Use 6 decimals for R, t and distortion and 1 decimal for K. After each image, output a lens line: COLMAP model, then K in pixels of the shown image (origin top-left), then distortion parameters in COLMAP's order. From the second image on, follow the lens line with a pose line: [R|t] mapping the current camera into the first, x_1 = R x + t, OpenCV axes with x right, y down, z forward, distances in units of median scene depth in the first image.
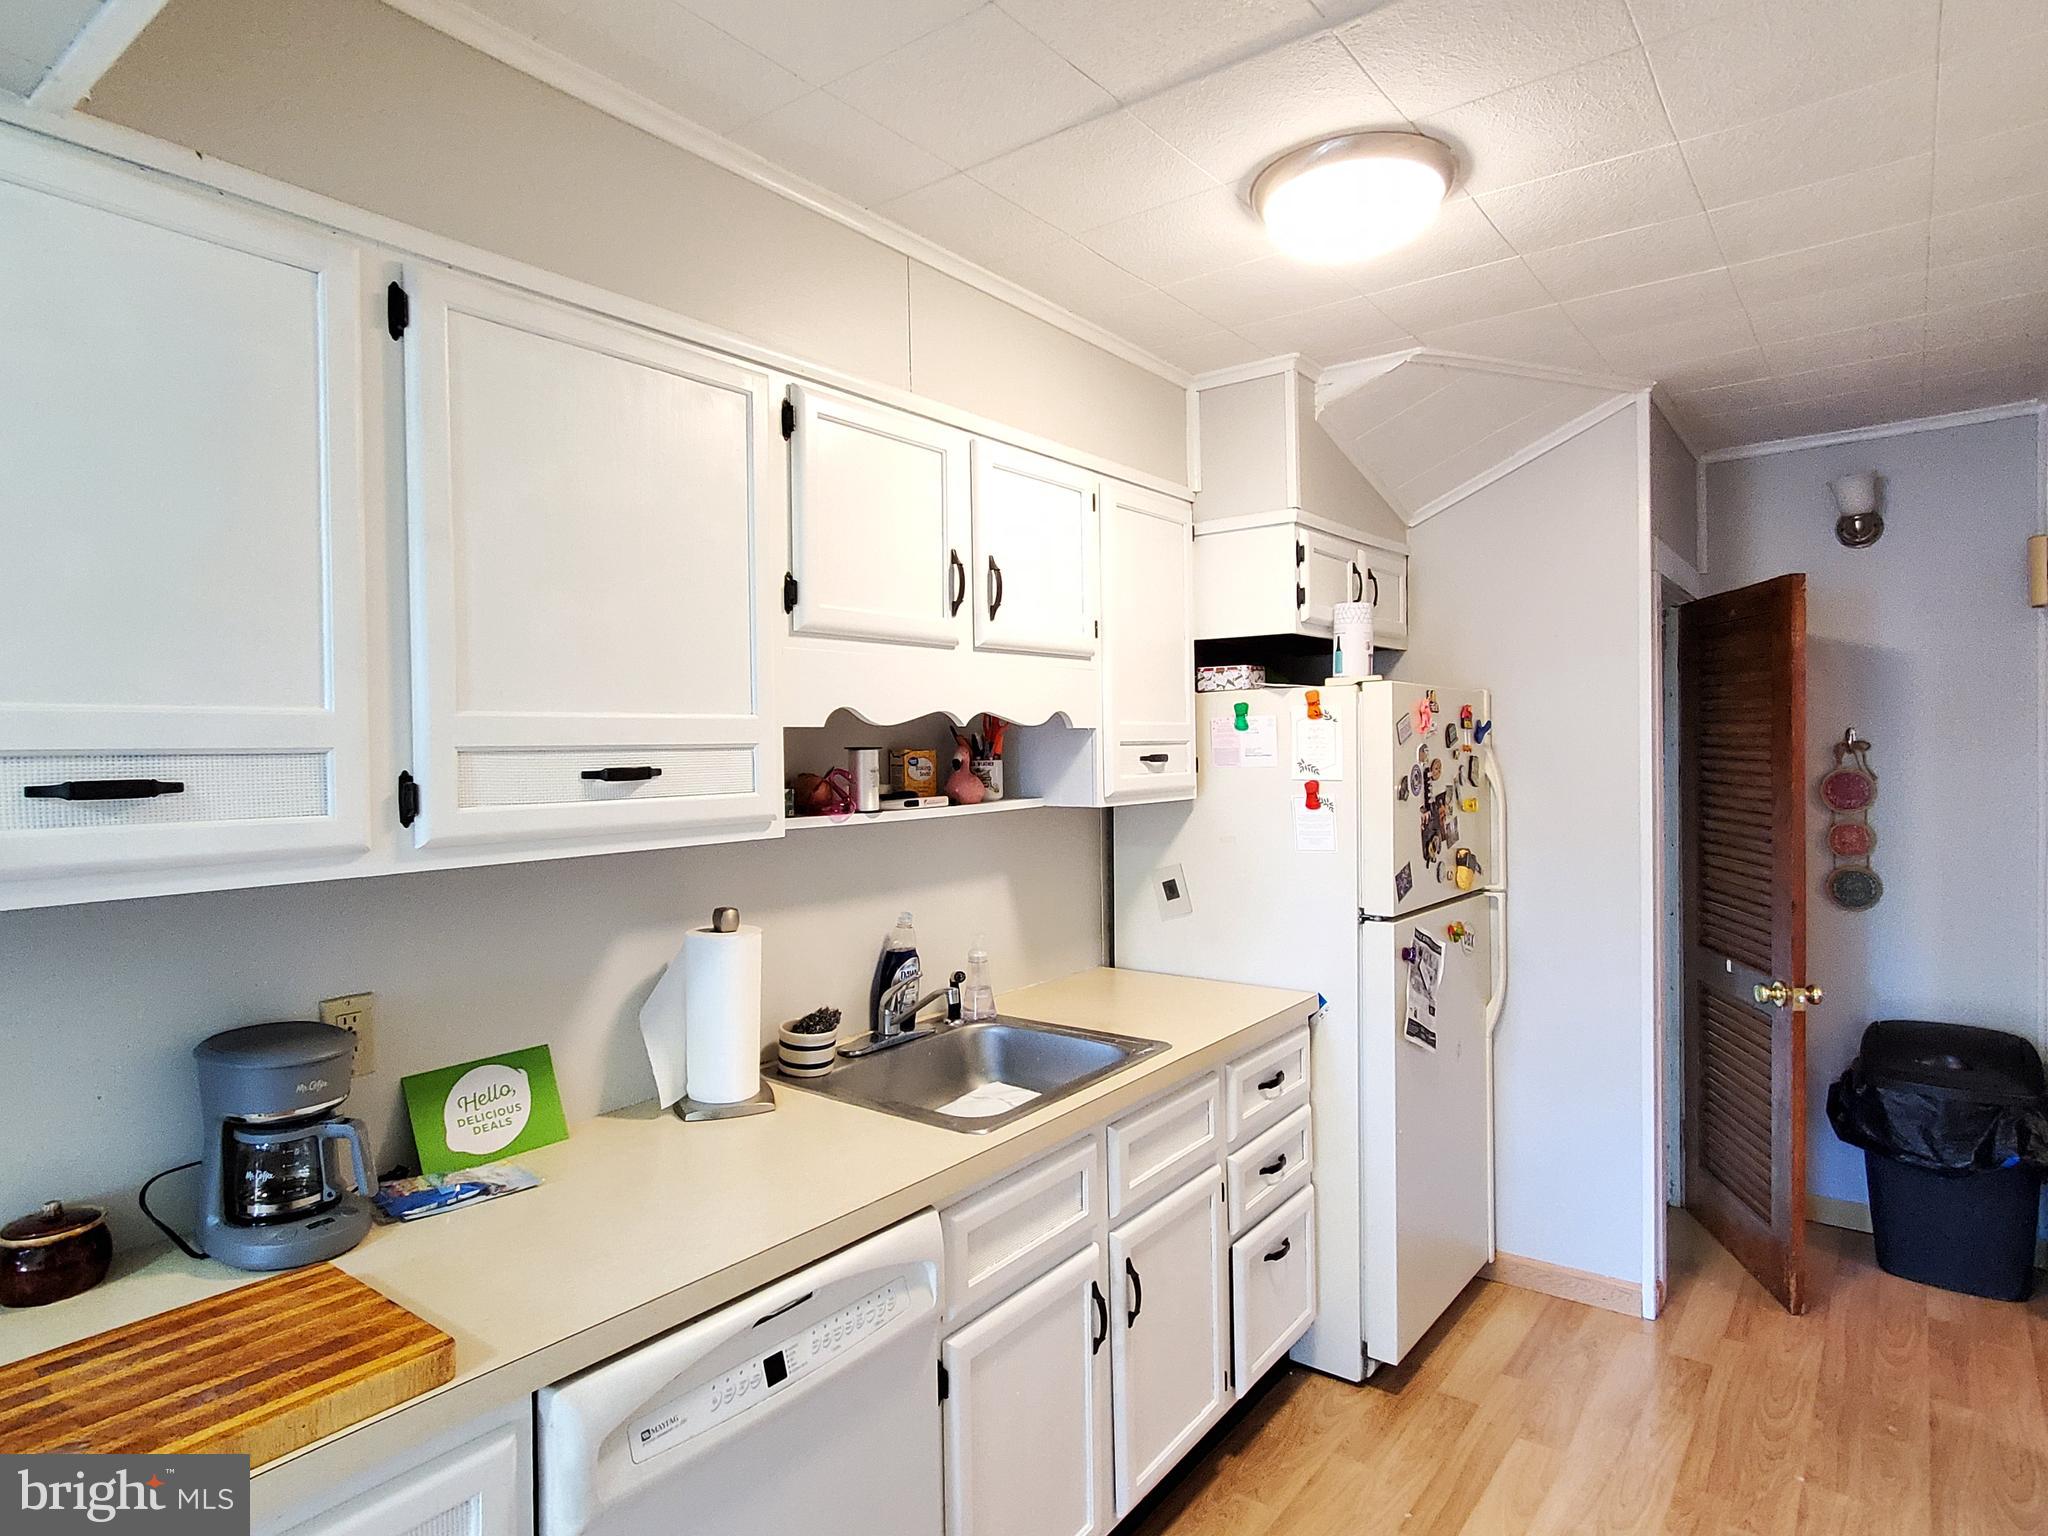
lens RADIAL K [[1157.1, 0, 1012.8], [0, 1157.1, 757.8], [0, 0, 1]] dist [-0.014812, 0.016195]
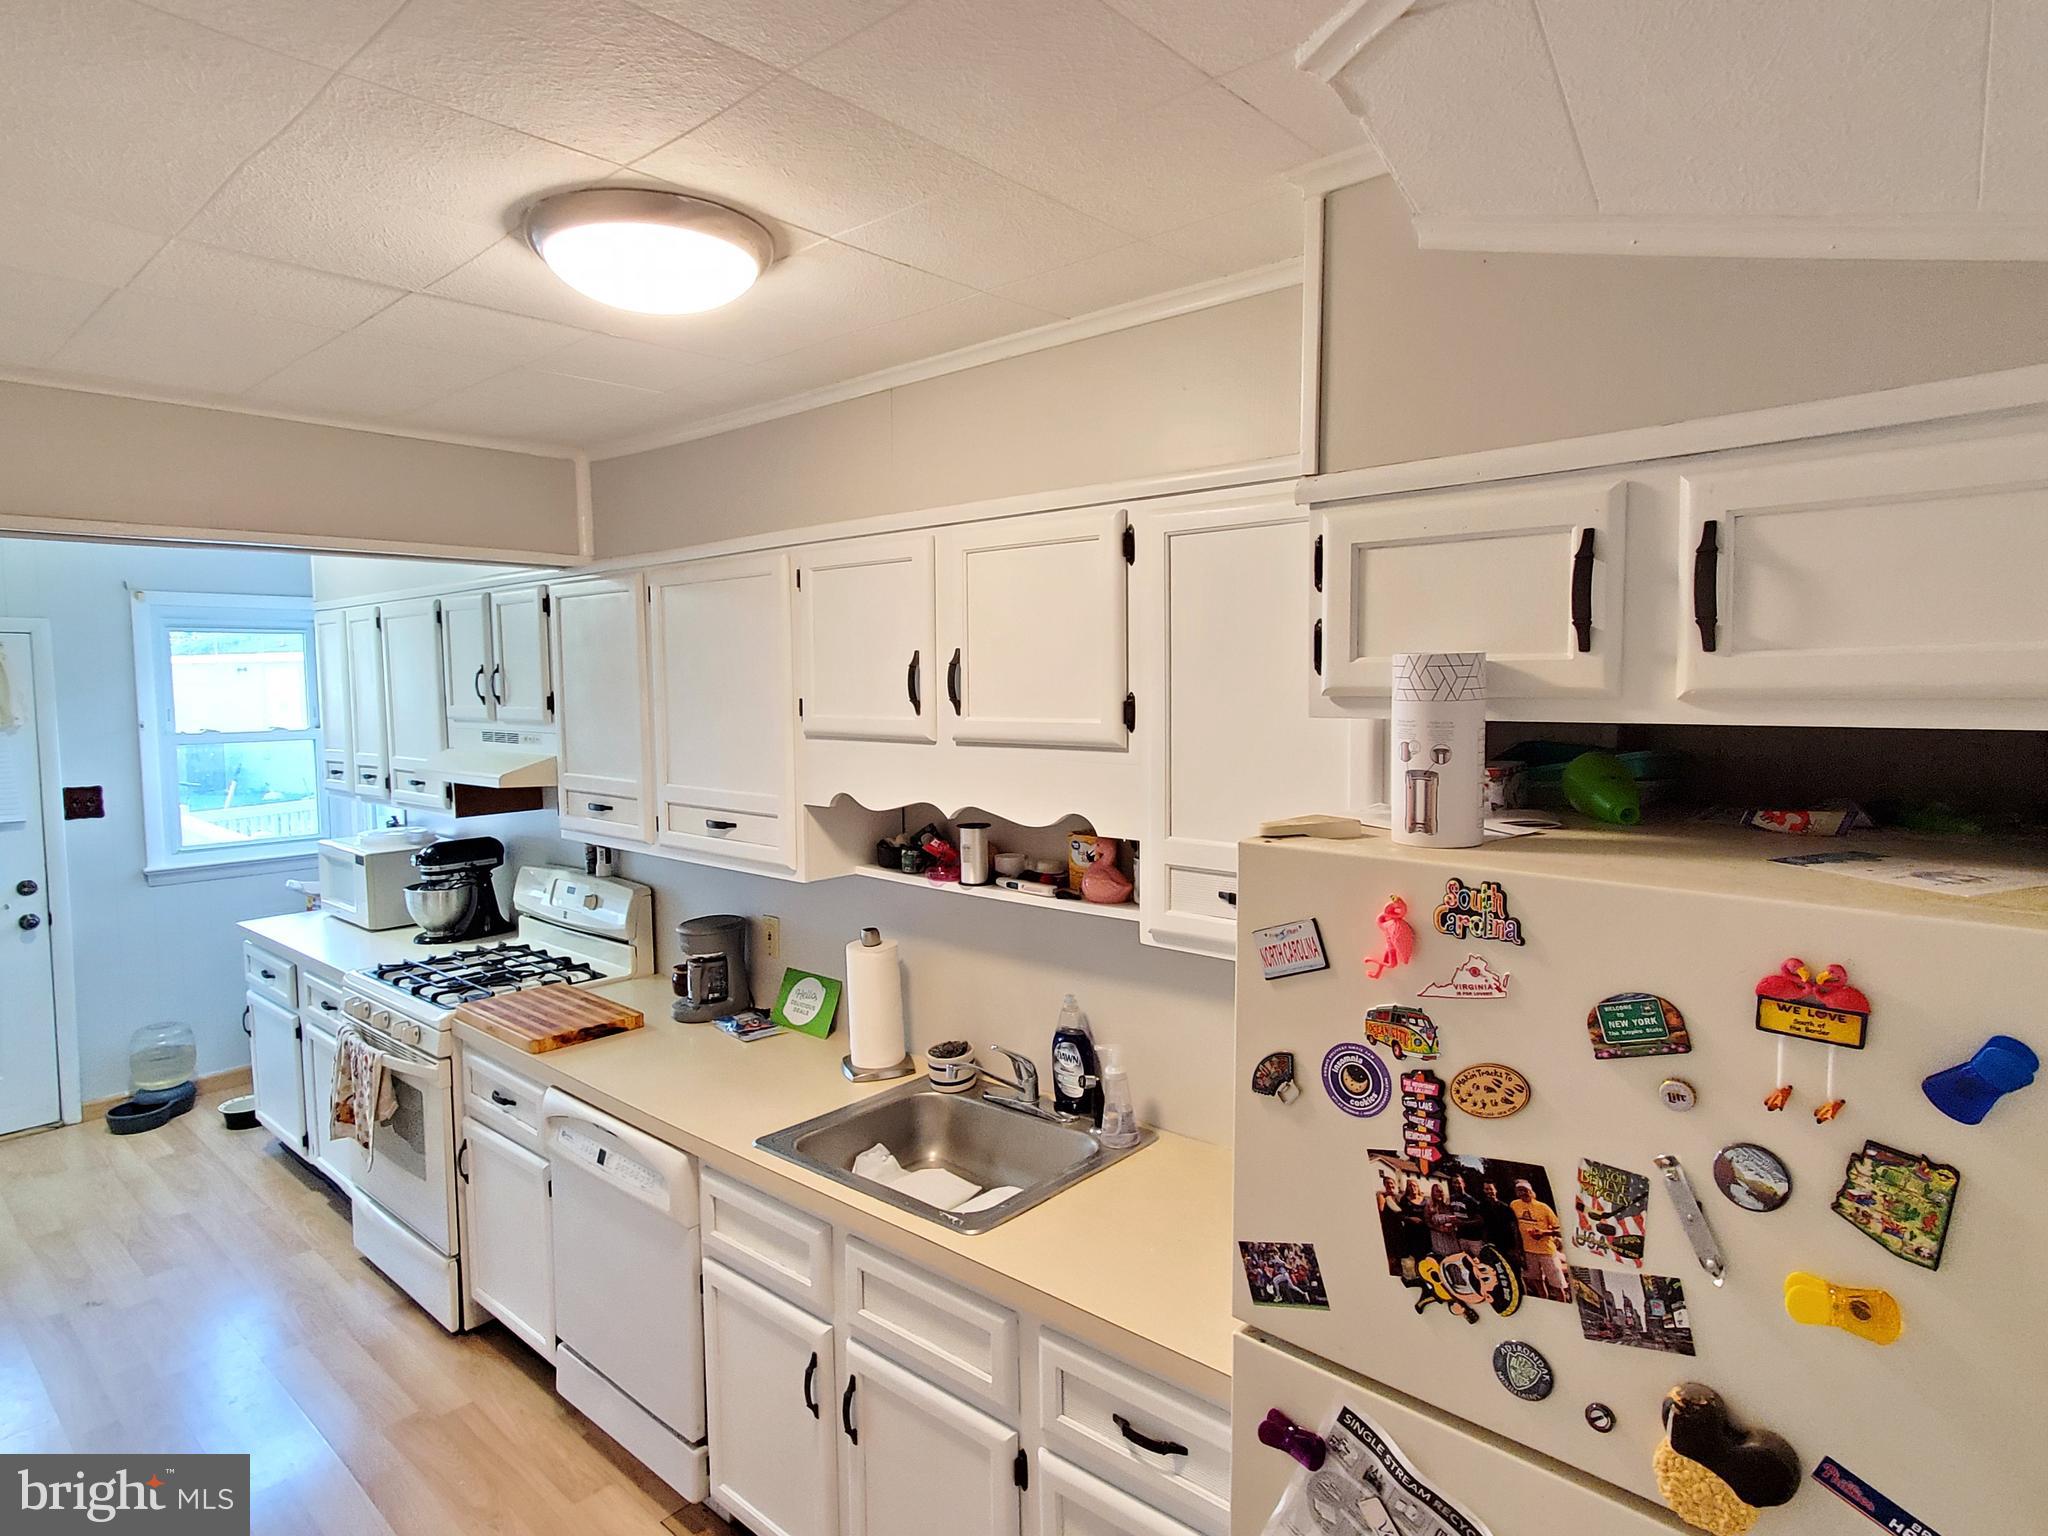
lens RADIAL K [[1157.1, 0, 1012.8], [0, 1157.1, 757.8], [0, 0, 1]] dist [-0.014812, 0.016195]
pose [[-0.079713, 0.086479, -0.993059, 0.768553], [-0.001987, 0.996214, 0.086914, -0.135244], [0.996816, 0.008901, -0.079239, 0.908472]]
